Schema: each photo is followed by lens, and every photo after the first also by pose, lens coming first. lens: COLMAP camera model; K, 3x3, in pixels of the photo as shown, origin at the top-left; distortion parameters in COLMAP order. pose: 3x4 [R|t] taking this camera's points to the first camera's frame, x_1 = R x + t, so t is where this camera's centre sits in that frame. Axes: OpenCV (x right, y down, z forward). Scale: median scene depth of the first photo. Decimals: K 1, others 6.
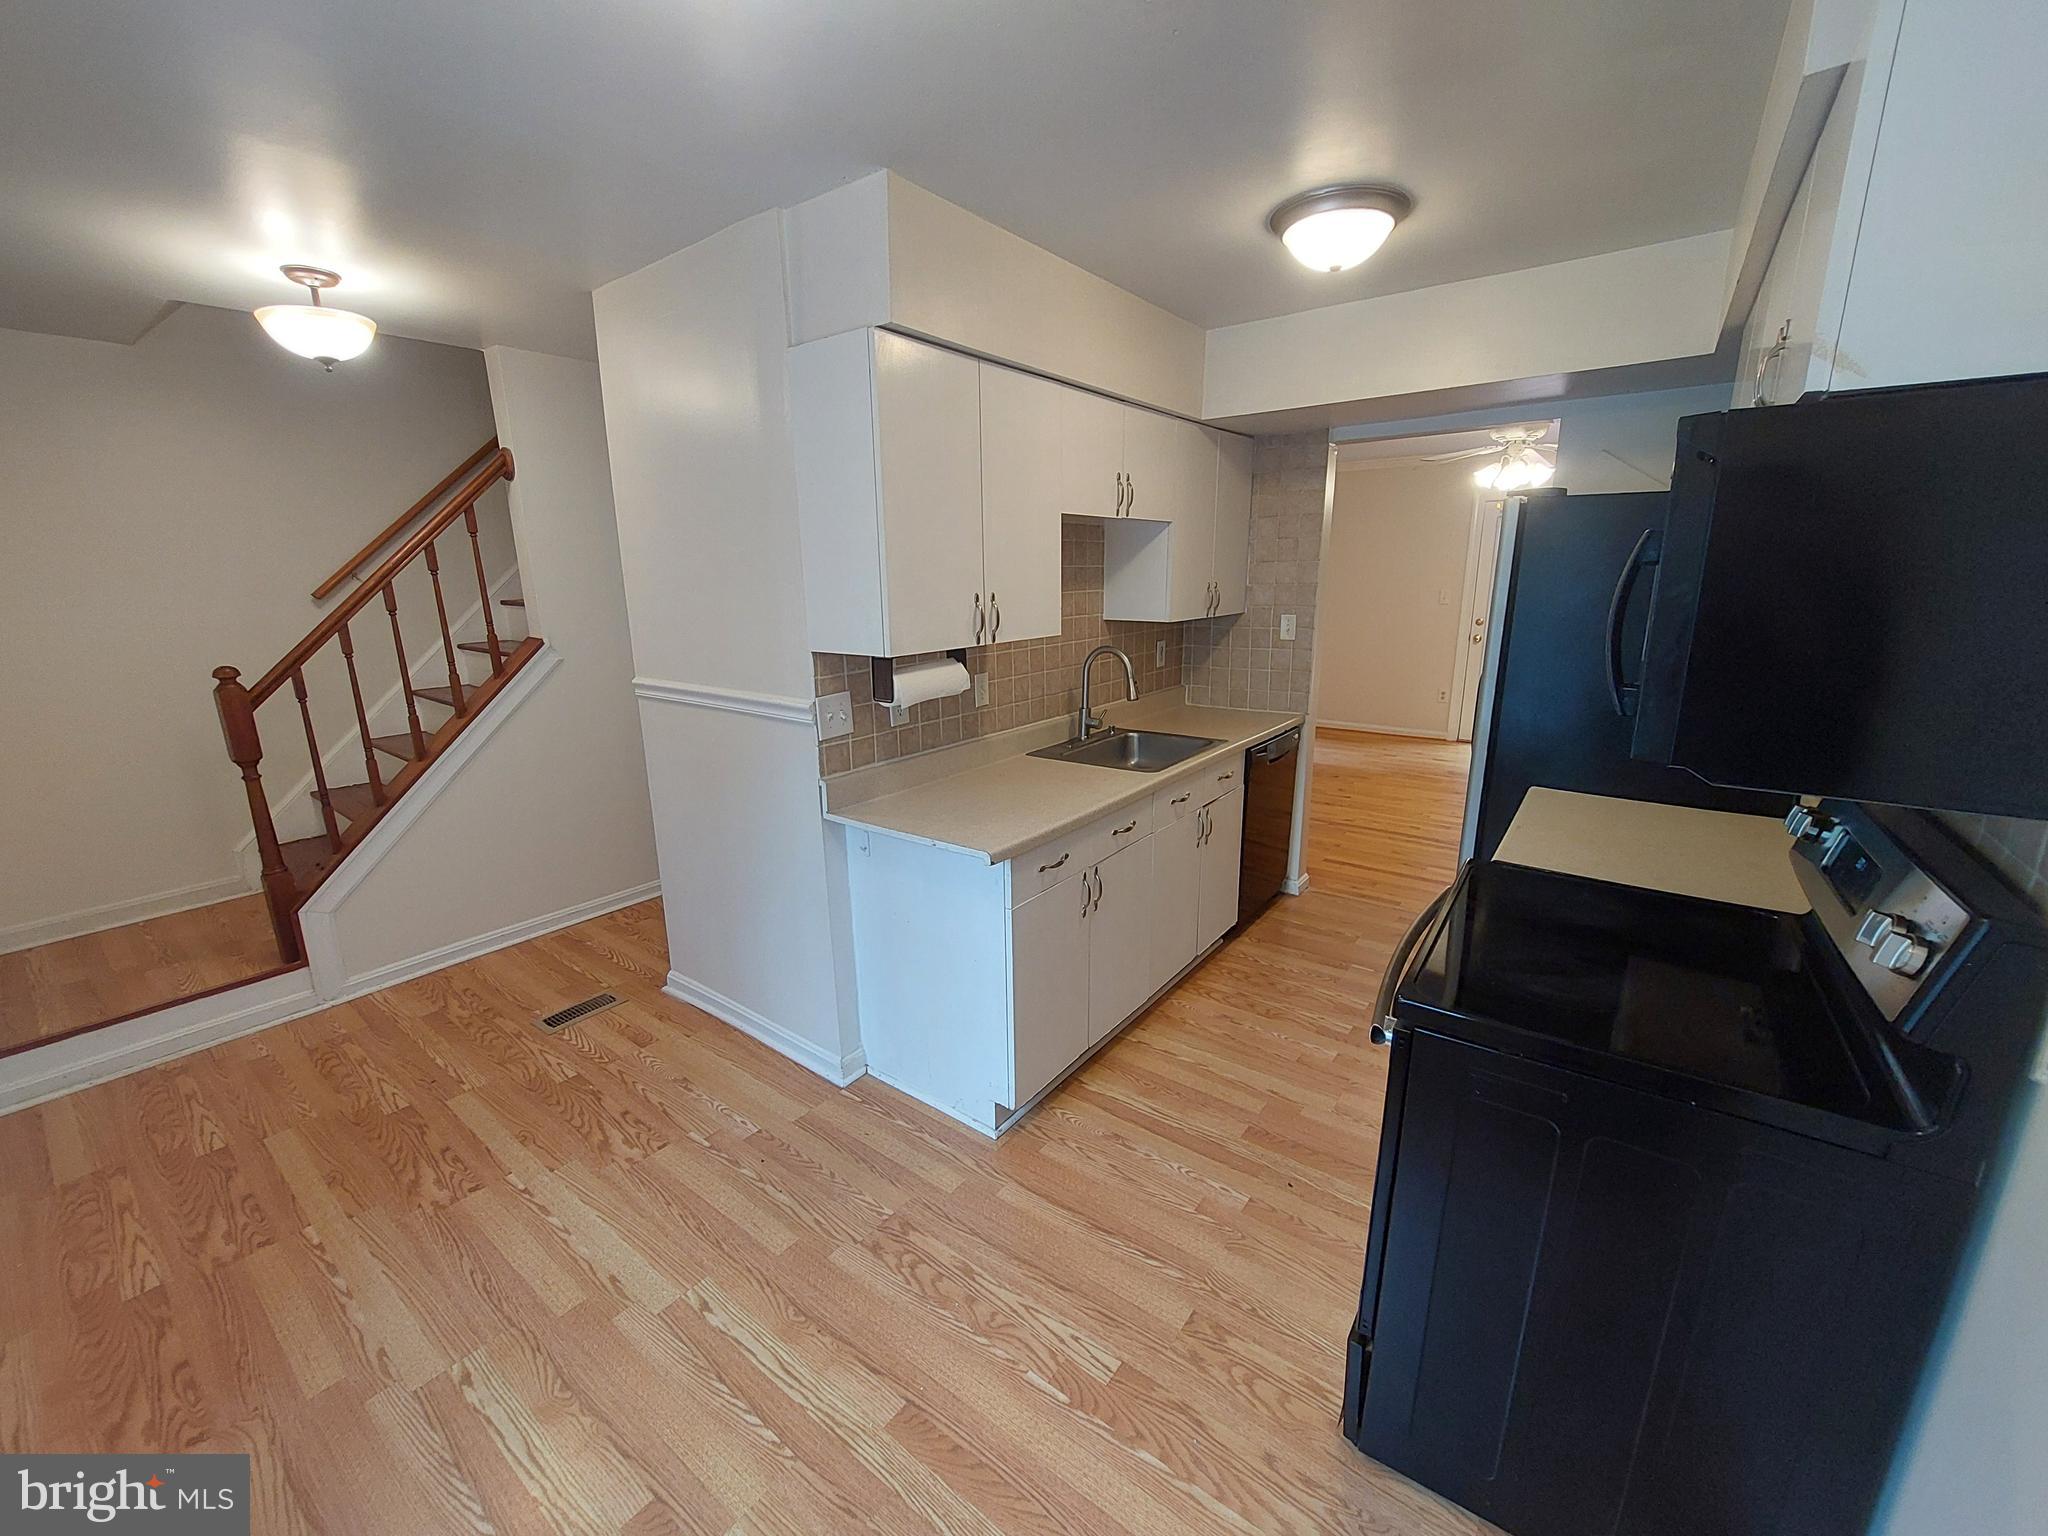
lens RADIAL K [[819.7, 0, 1036.1], [0, 819.7, 771.3], [0, 0, 1]] dist [-0.009290, -0.001000]
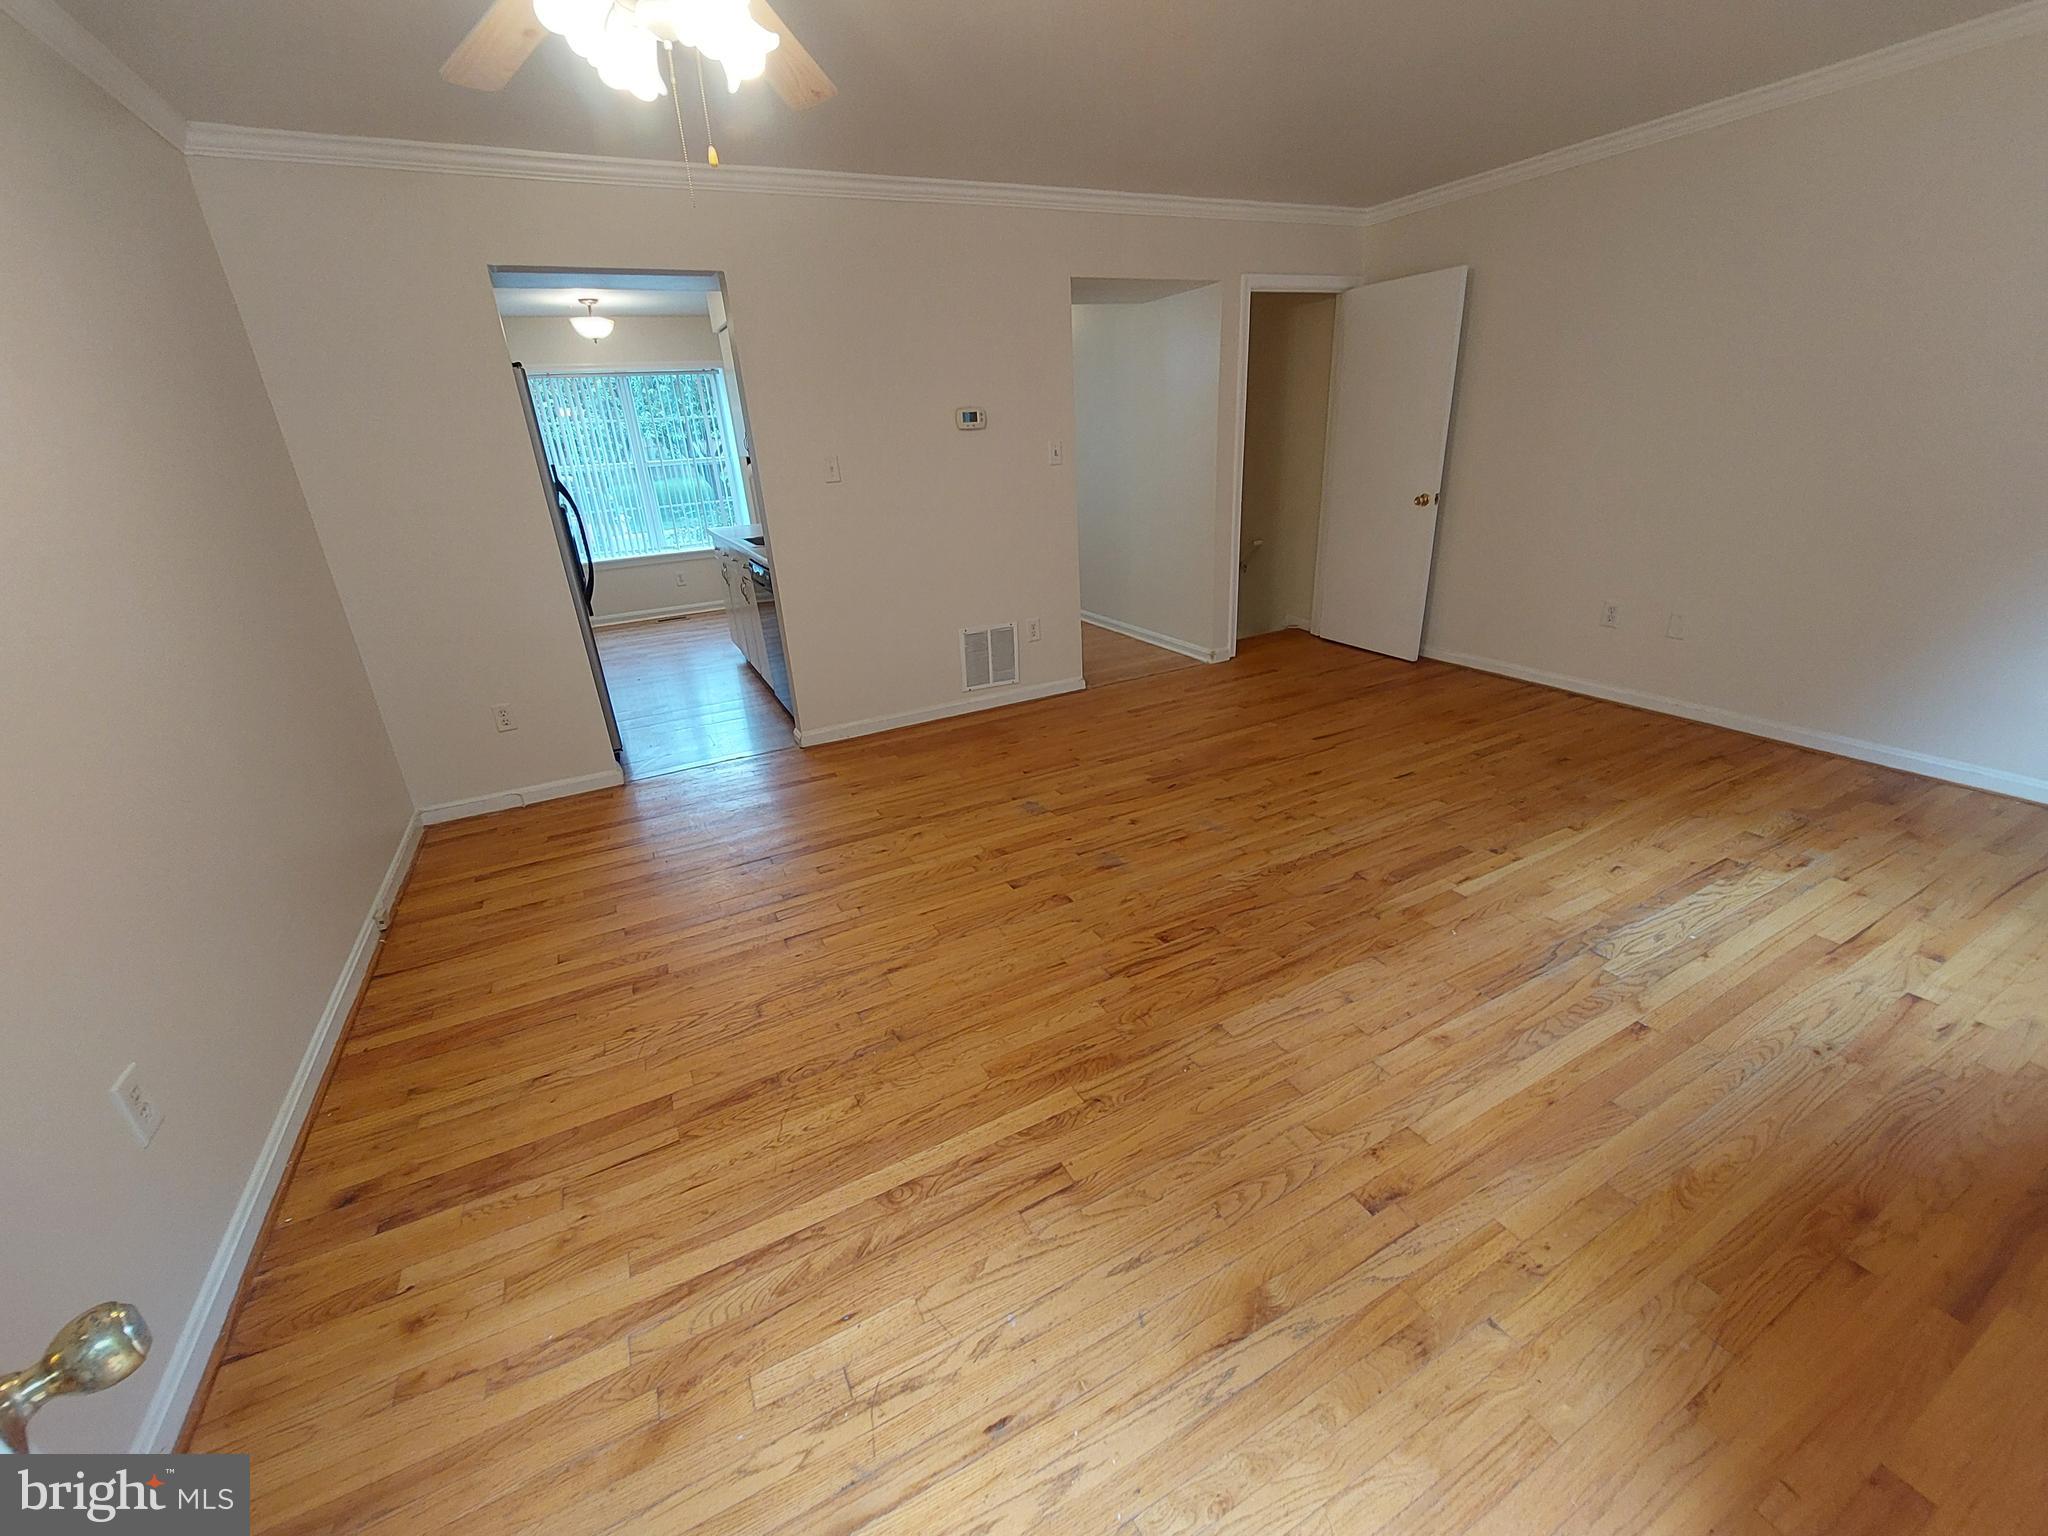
lens RADIAL K [[819.7, 0, 1018.2], [0, 819.7, 761.9], [0, 0, 1]] dist [-0.009290, -0.001000]
pose [[-0.446566, 0.366192, -0.816383, 2.373856], [-0.157570, 0.865969, 0.474626, -0.833553], [0.880767, 0.340590, -0.329012, 3.591338]]
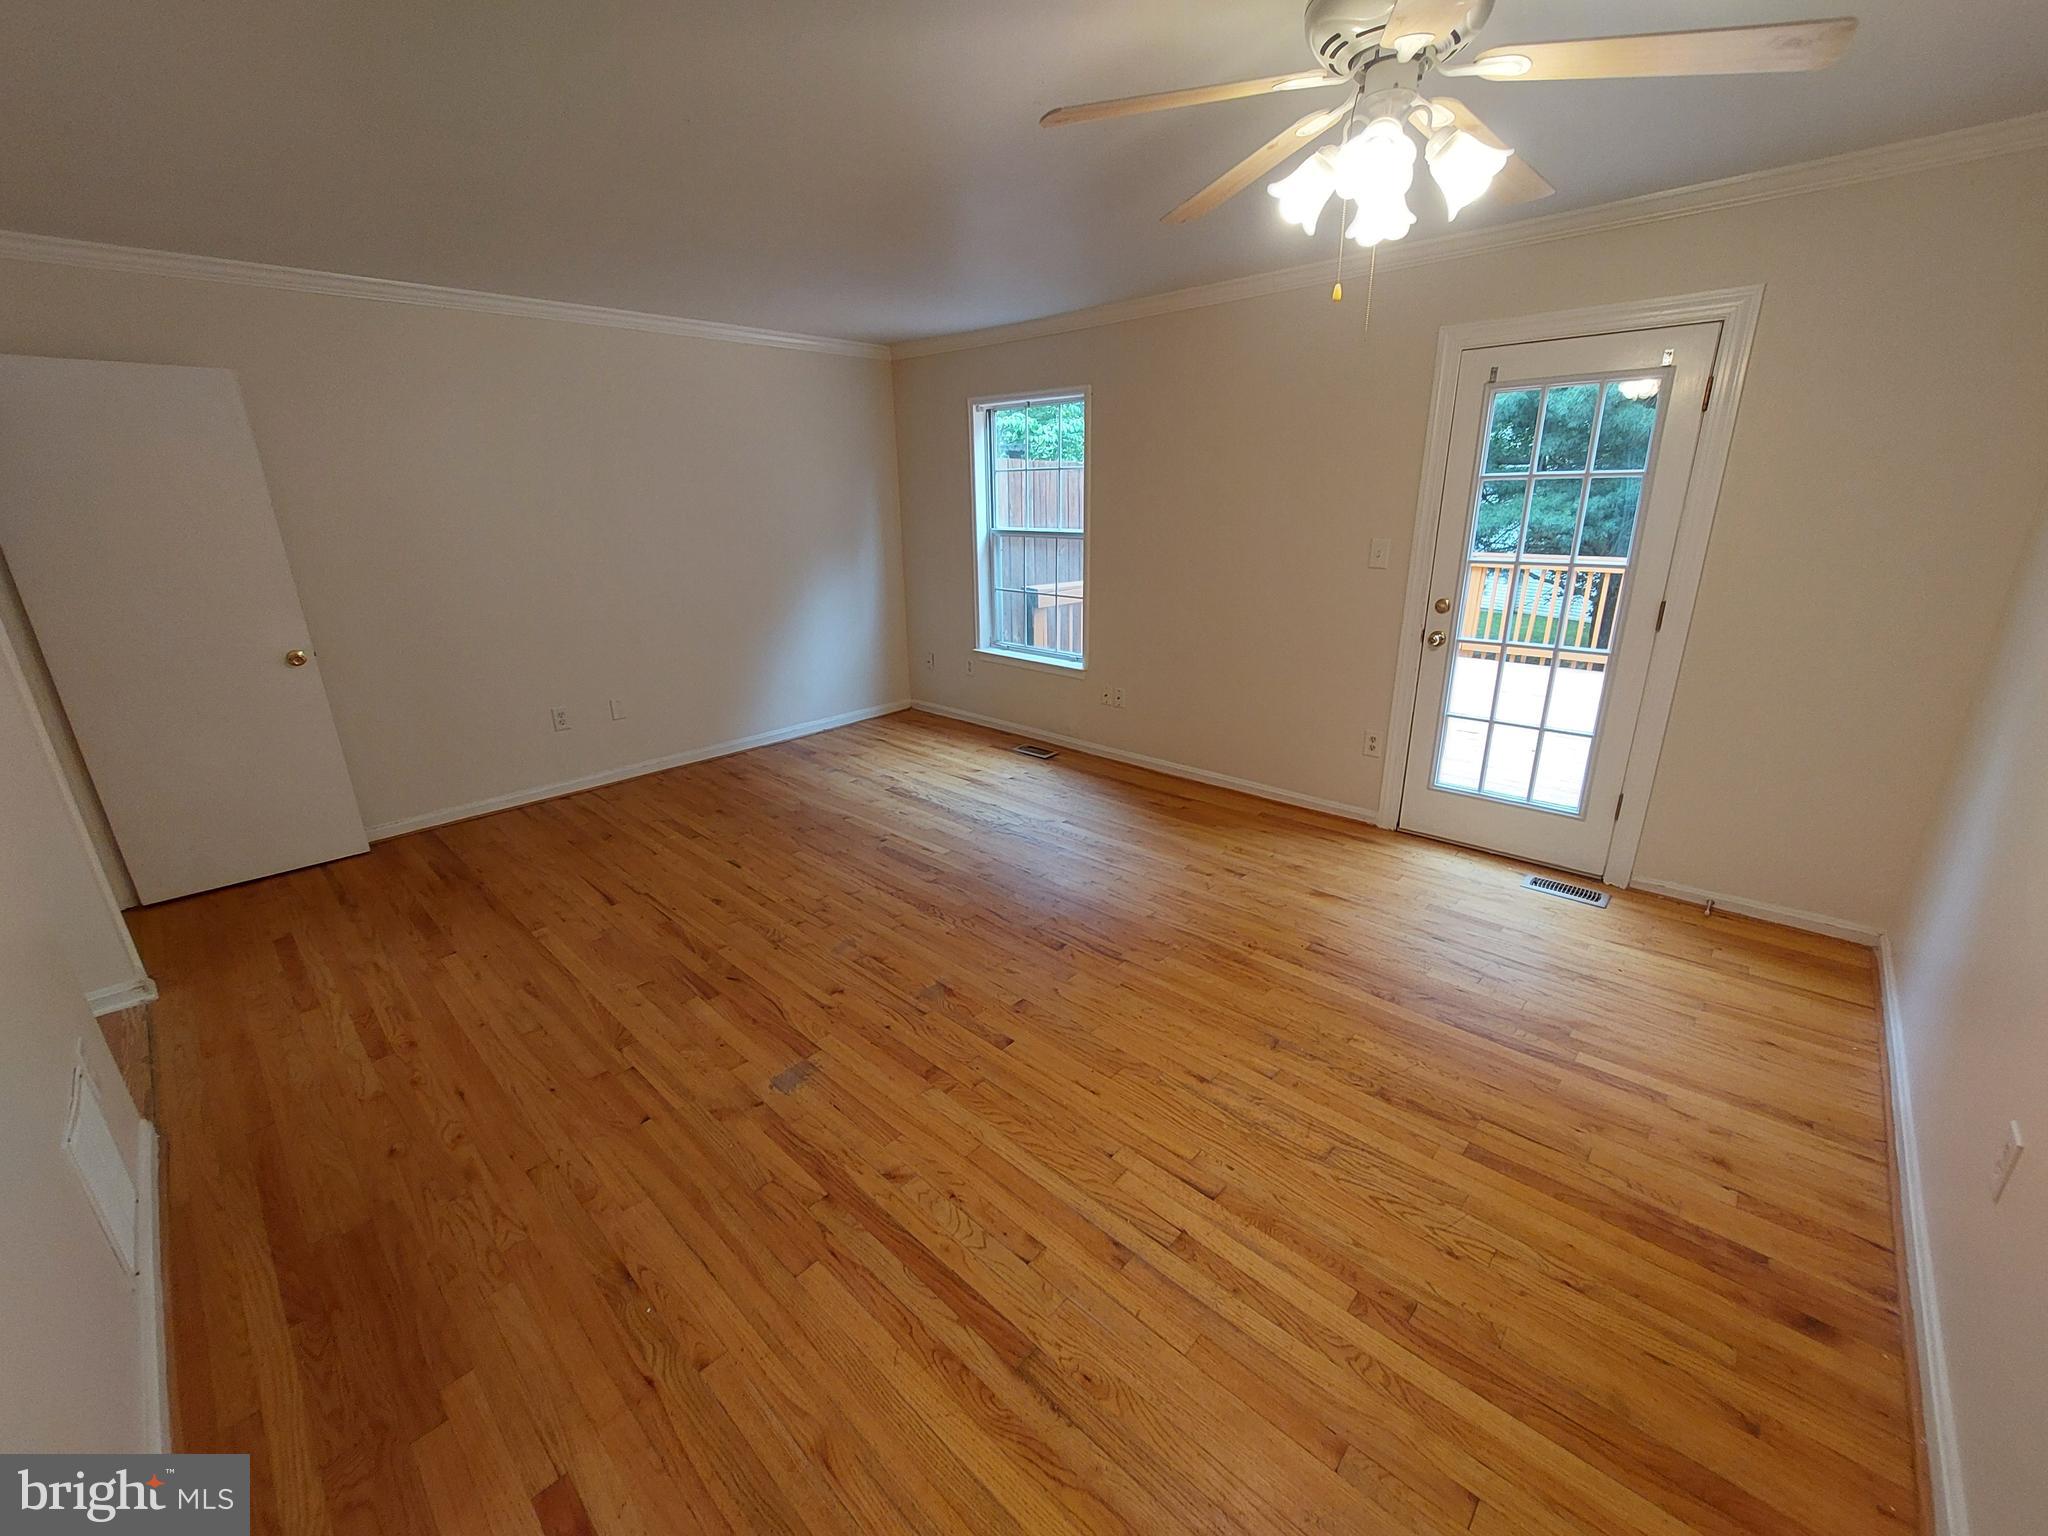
lens RADIAL K [[819.7, 0, 1014.2], [0, 819.7, 773.4], [0, 0, 1]] dist [-0.009290, -0.001000]
pose [[0.992217, 0.034099, -0.119764, 1.371020], [-0.023724, 0.995924, 0.087016, -0.469394], [0.122243, -0.083497, 0.988982, 1.856721]]
